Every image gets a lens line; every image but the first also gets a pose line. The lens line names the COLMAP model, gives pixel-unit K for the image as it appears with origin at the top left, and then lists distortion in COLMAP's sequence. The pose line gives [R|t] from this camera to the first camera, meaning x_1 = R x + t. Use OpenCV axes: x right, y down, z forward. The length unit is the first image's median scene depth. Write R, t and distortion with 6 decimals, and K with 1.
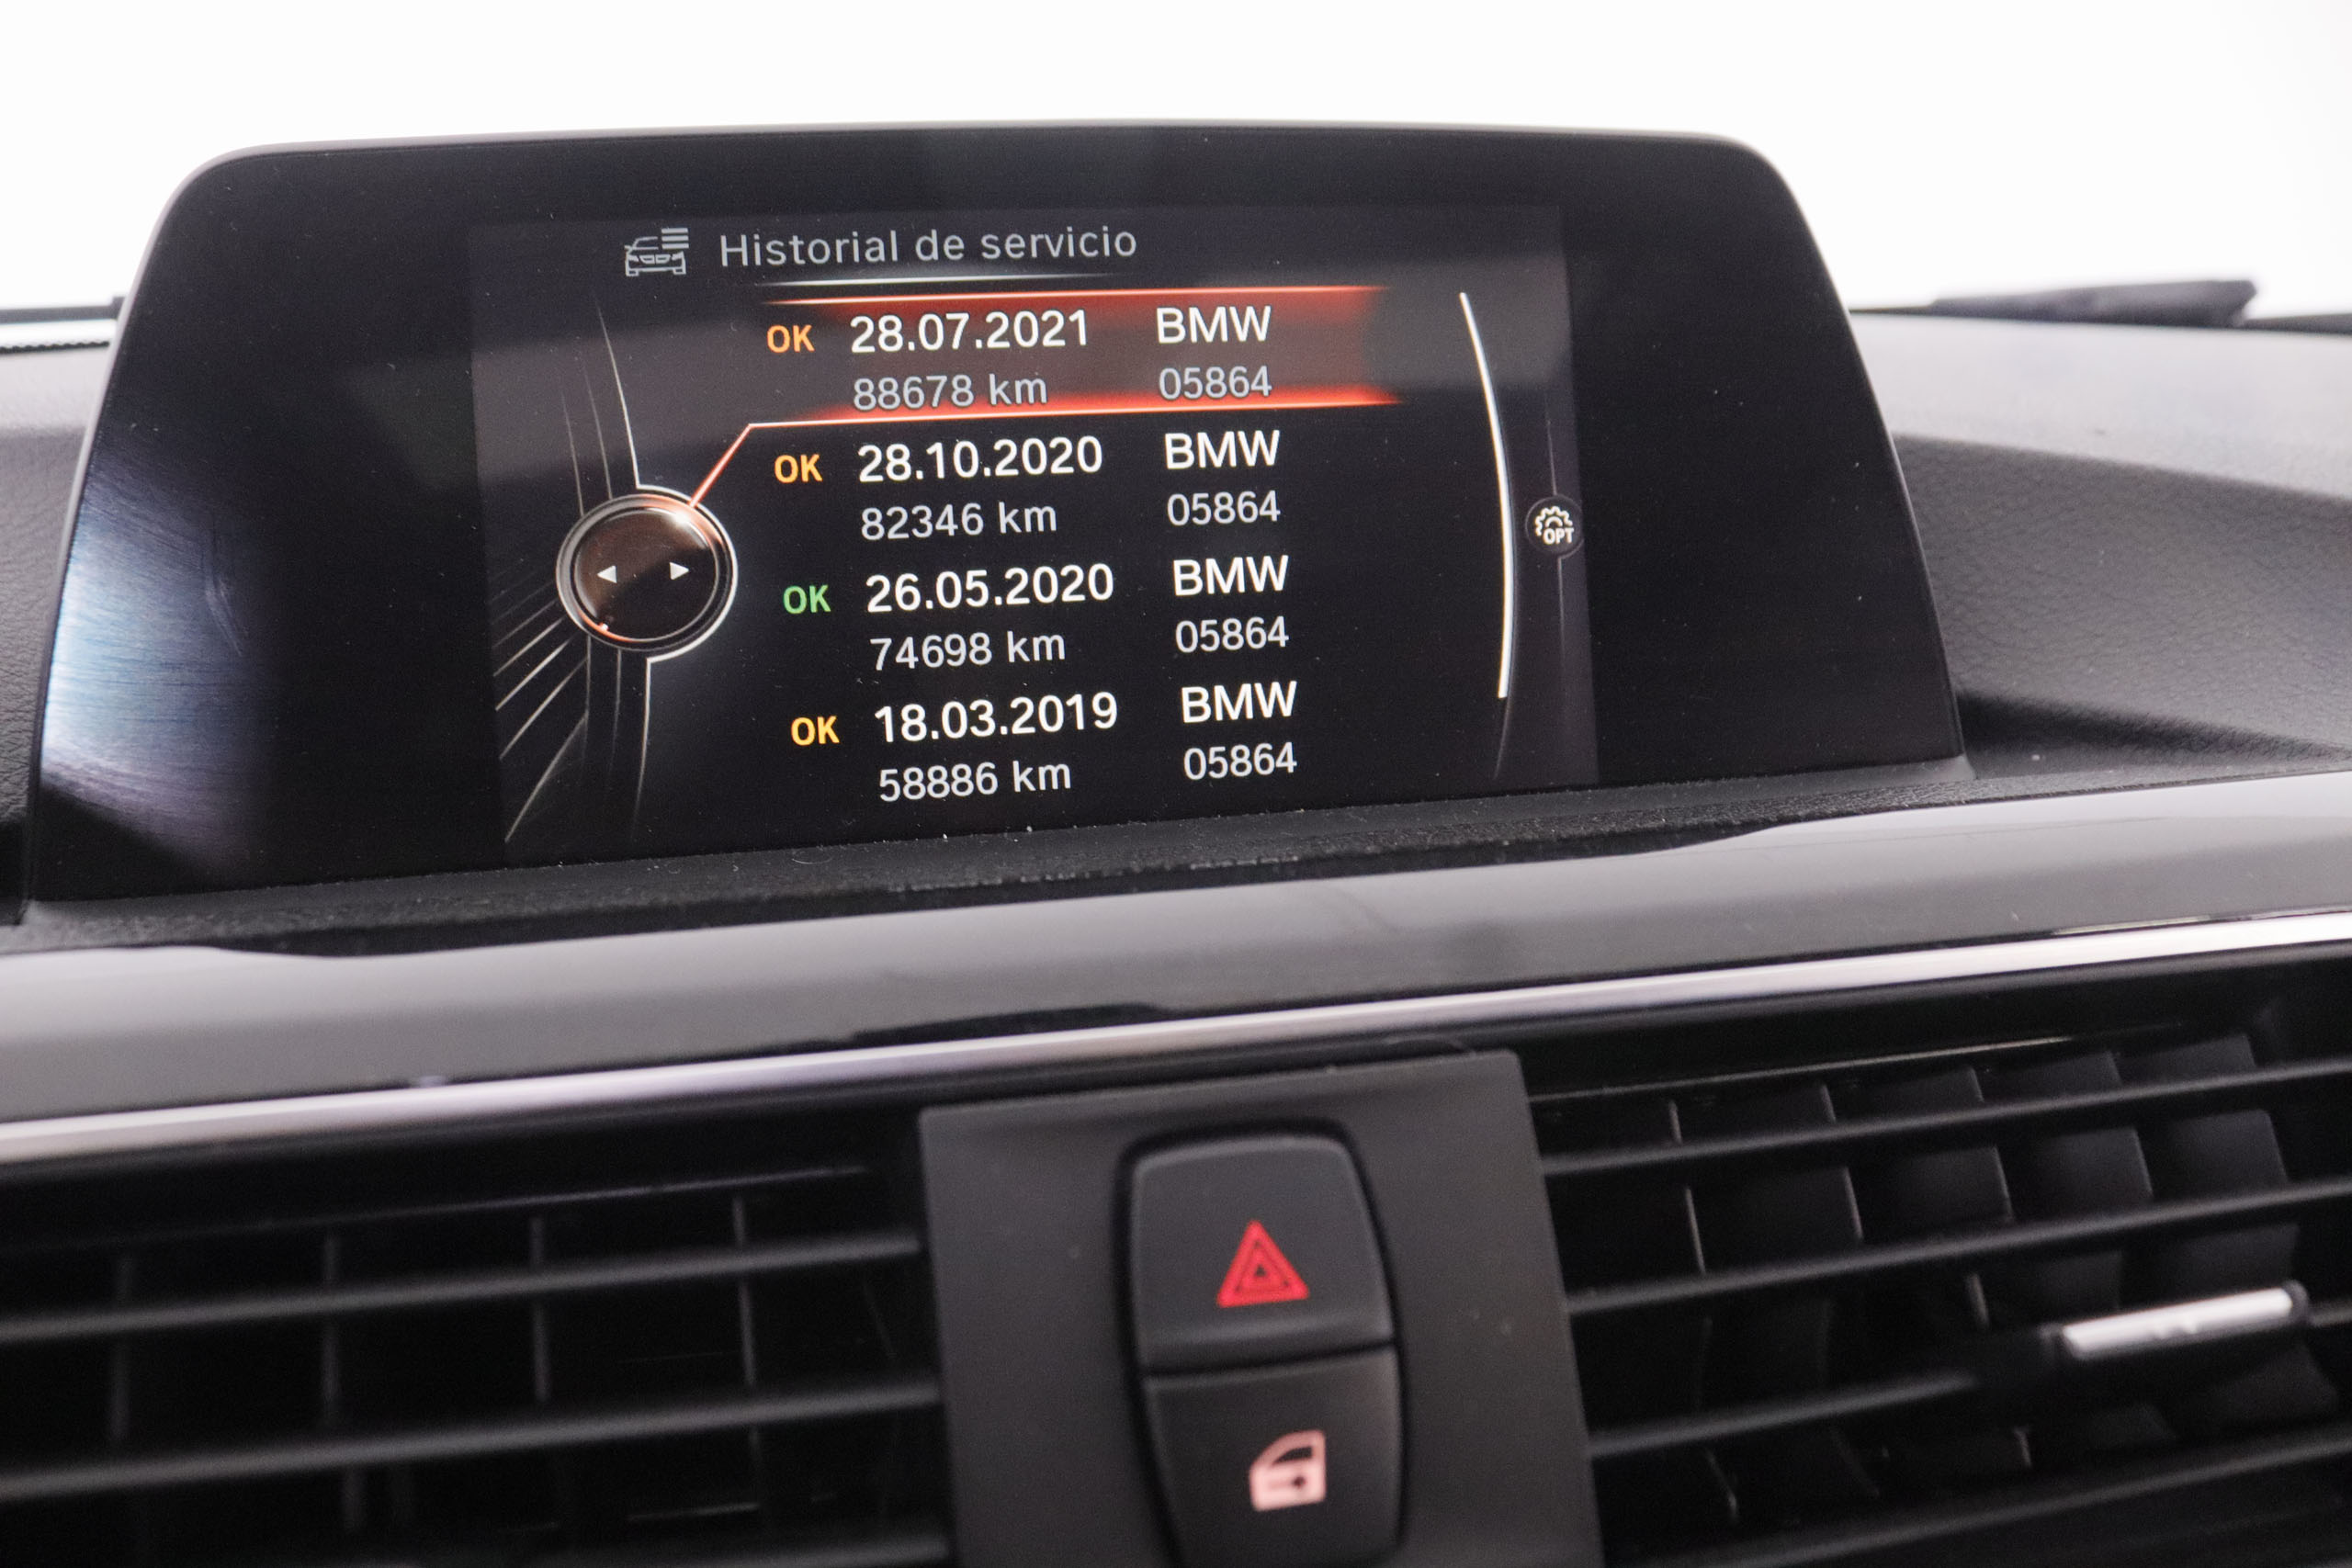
lens RADIAL K [[1925.0, 0, 1176.0], [0, 1925.0, 784.0], [0, 0, 1]] dist [-0.168501, 0.147437]
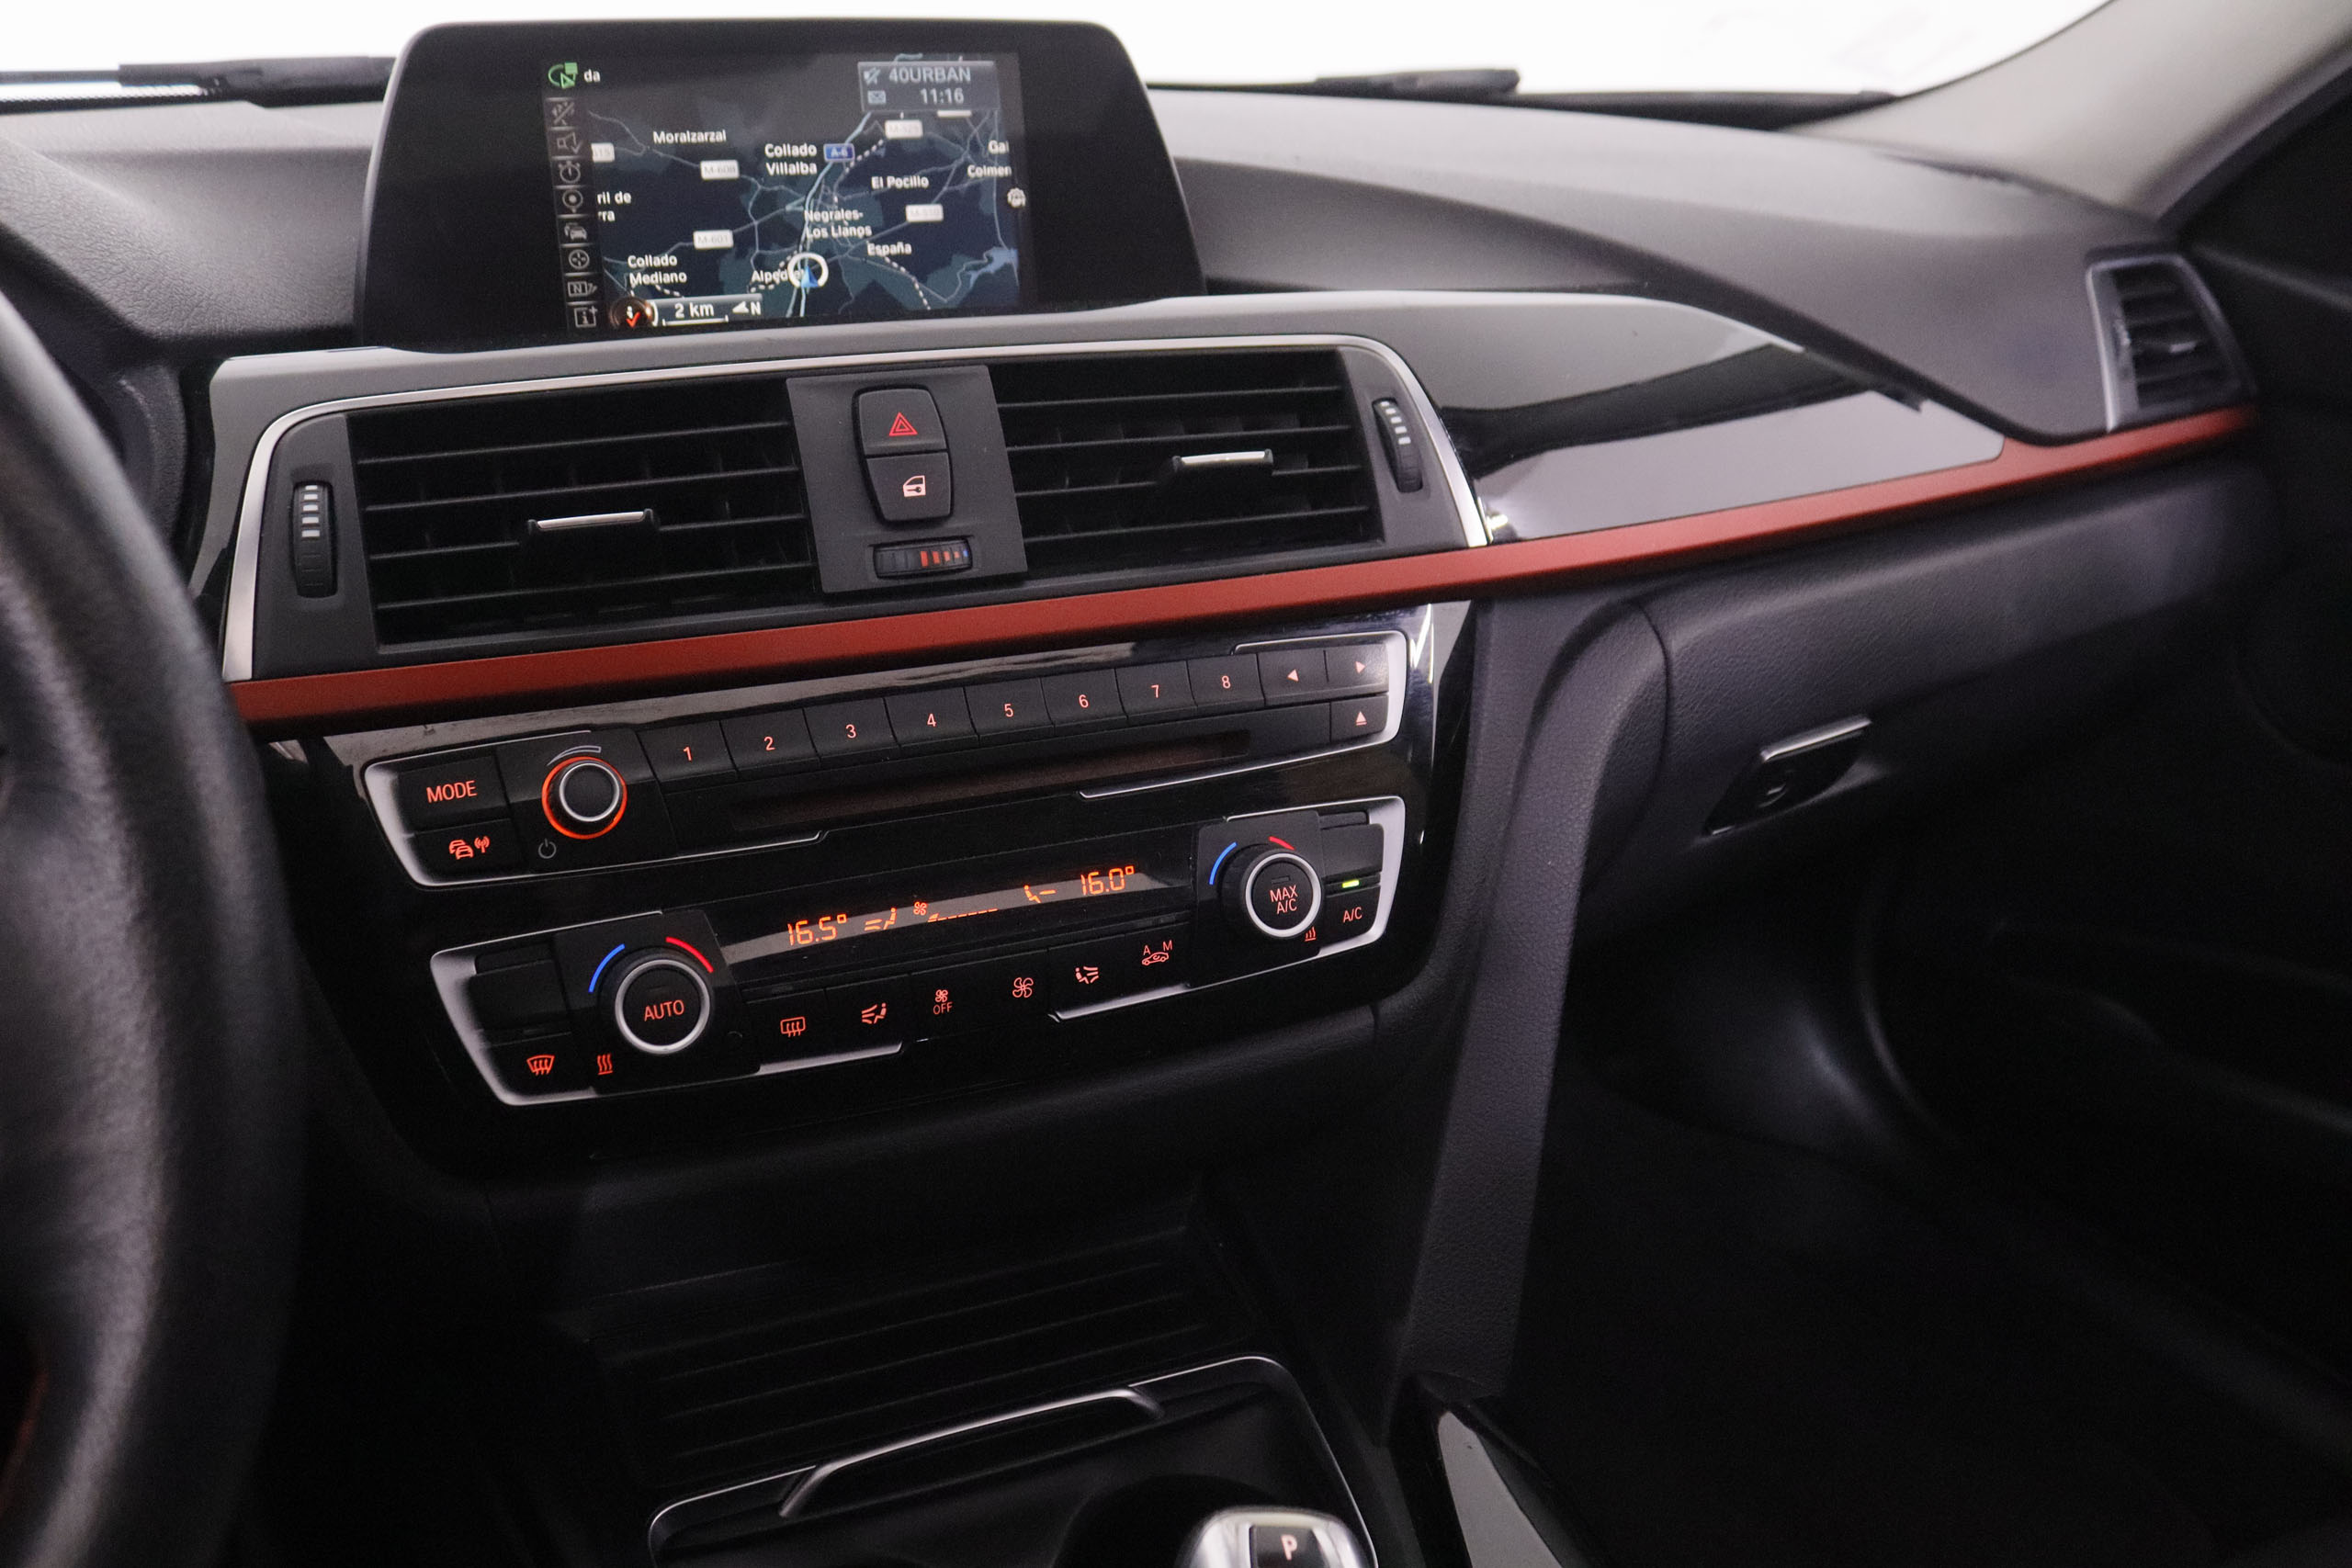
lens RADIAL K [[1925.0, 0, 1176.0], [0, 1925.0, 784.0], [0, 0, 1]] dist [-0.168501, 0.147437]
pose [[0.977741, -0.049301, 0.203939, -0.140184], [0.023371, 0.991544, 0.127652, 0.347861], [-0.208508, -0.120045, 0.970625, -1.670918]]
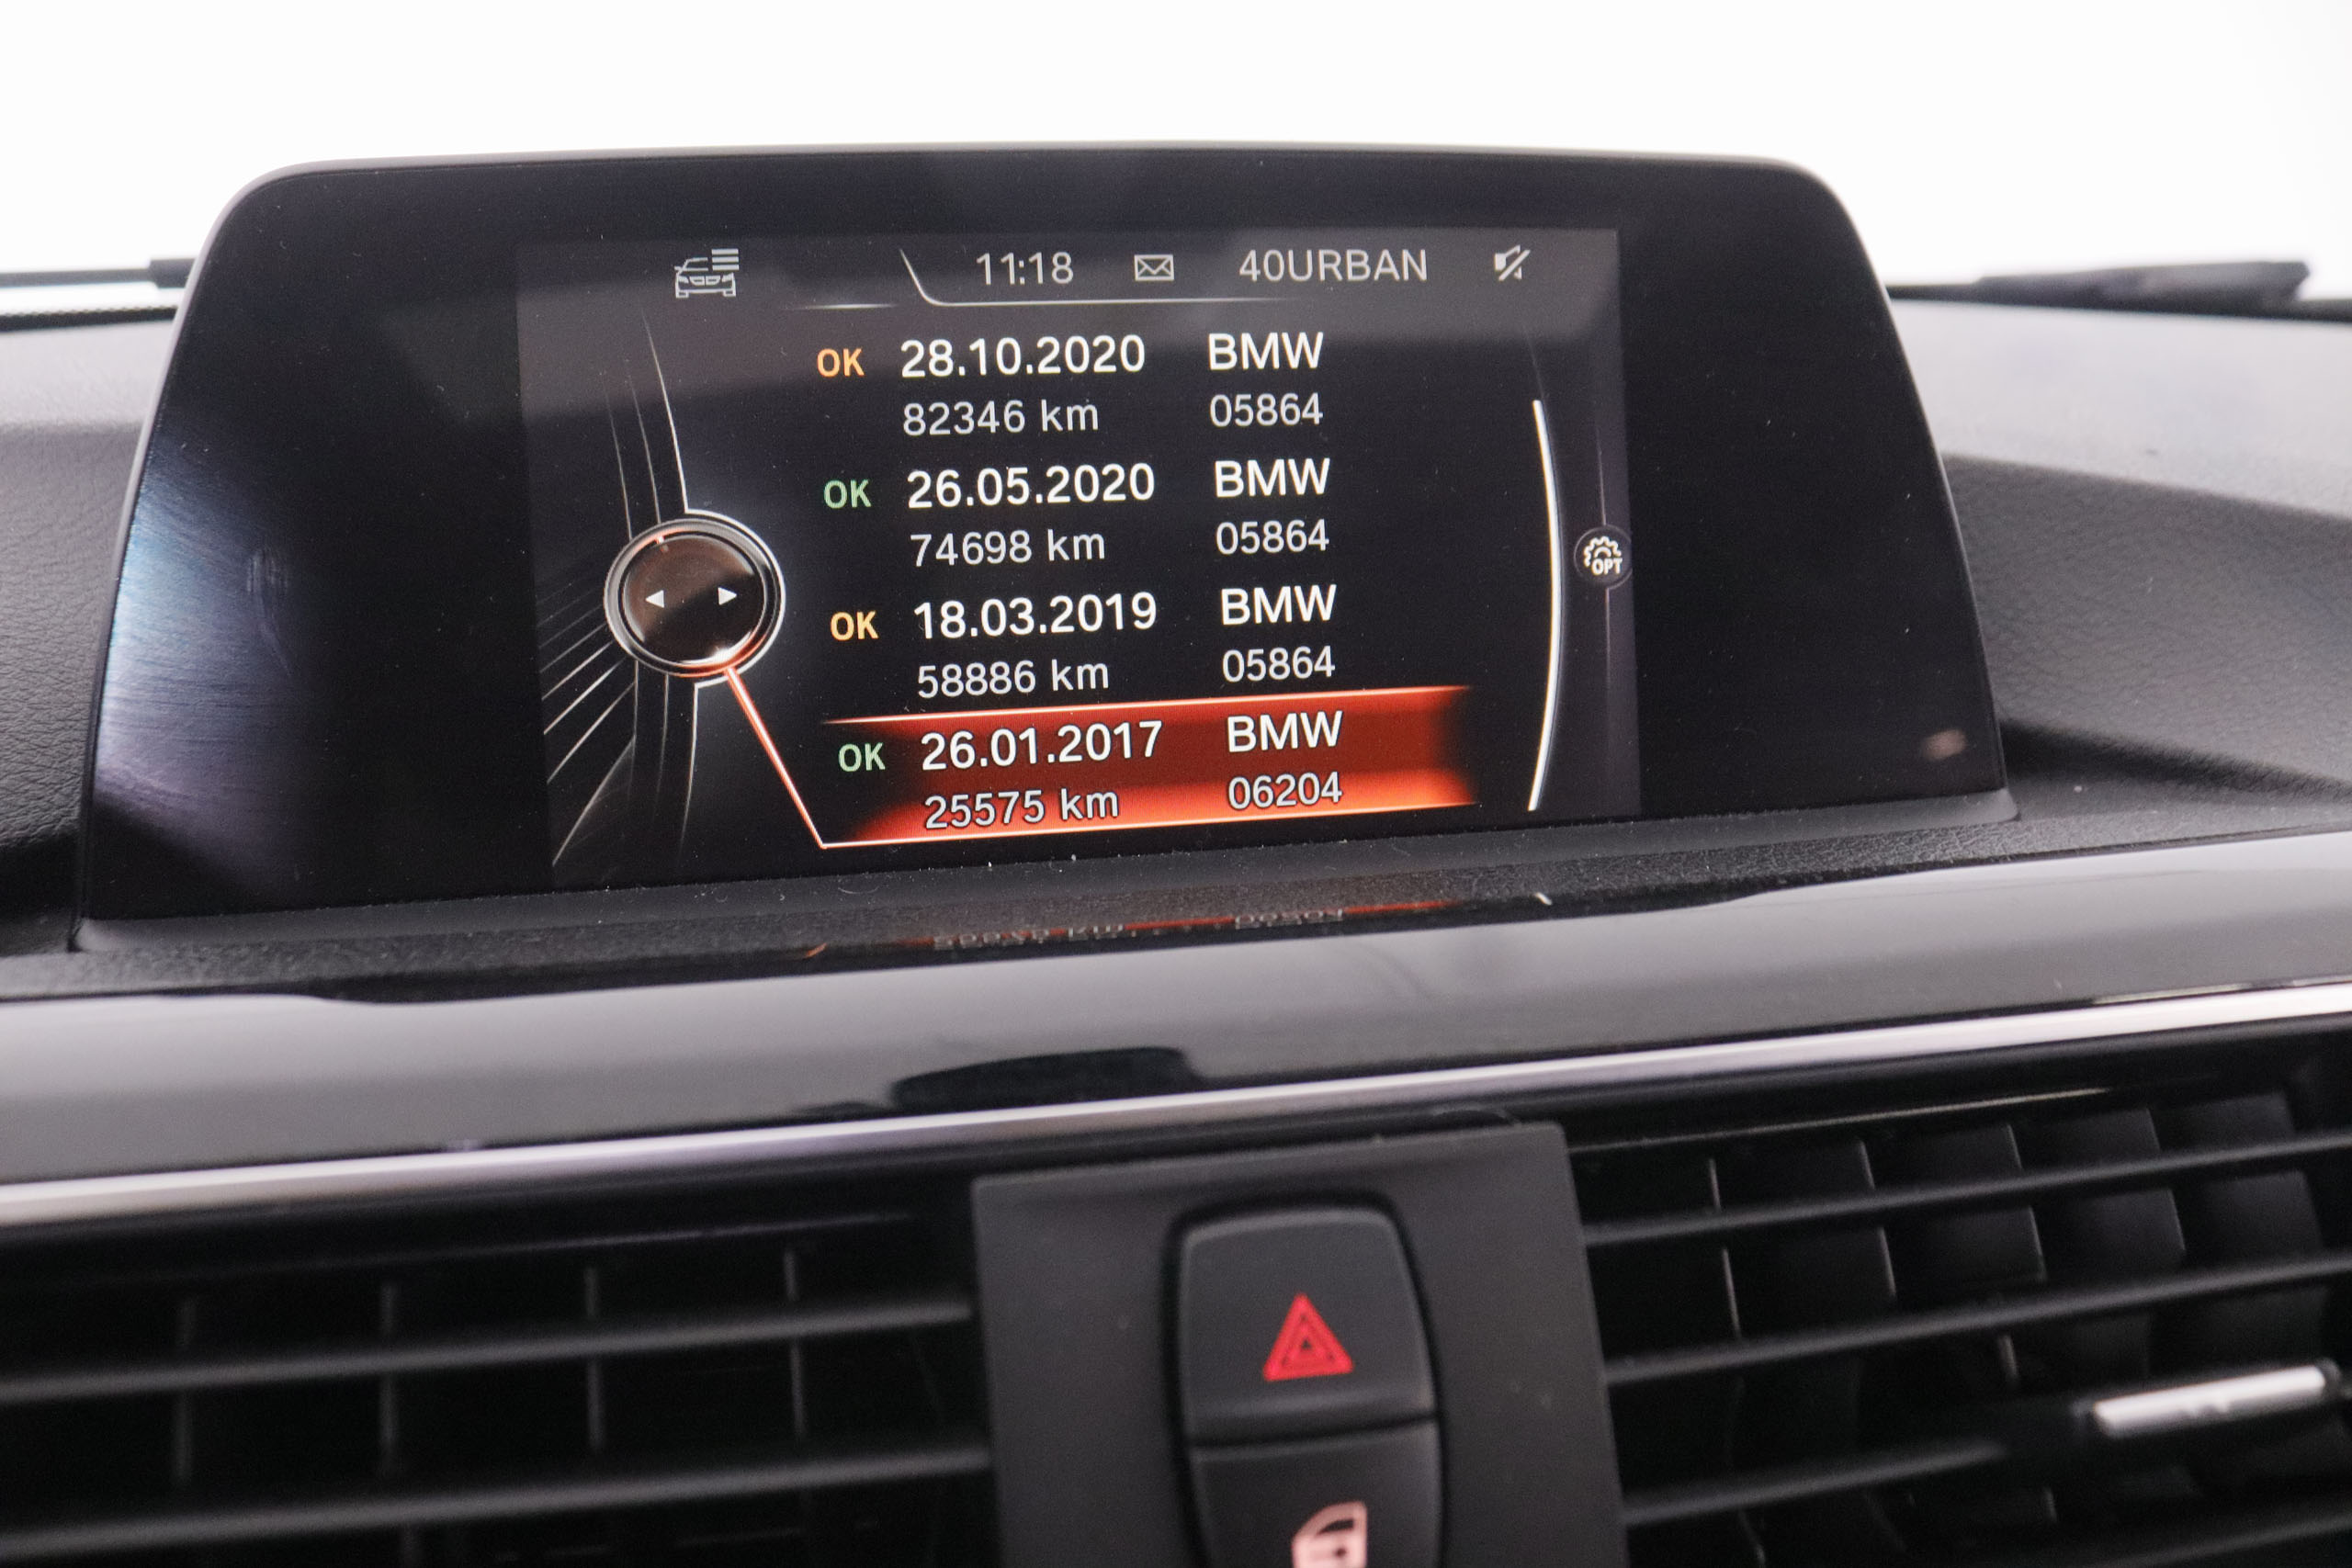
lens RADIAL K [[1925.0, 0, 1176.0], [0, 1925.0, 784.0], [0, 0, 1]] dist [-0.168501, 0.147437]
pose [[0.999805, 0.016378, -0.011073, -0.014792], [-0.015970, 0.999225, 0.035969, -0.061527], [0.011654, -0.035786, 0.999292, -0.001708]]
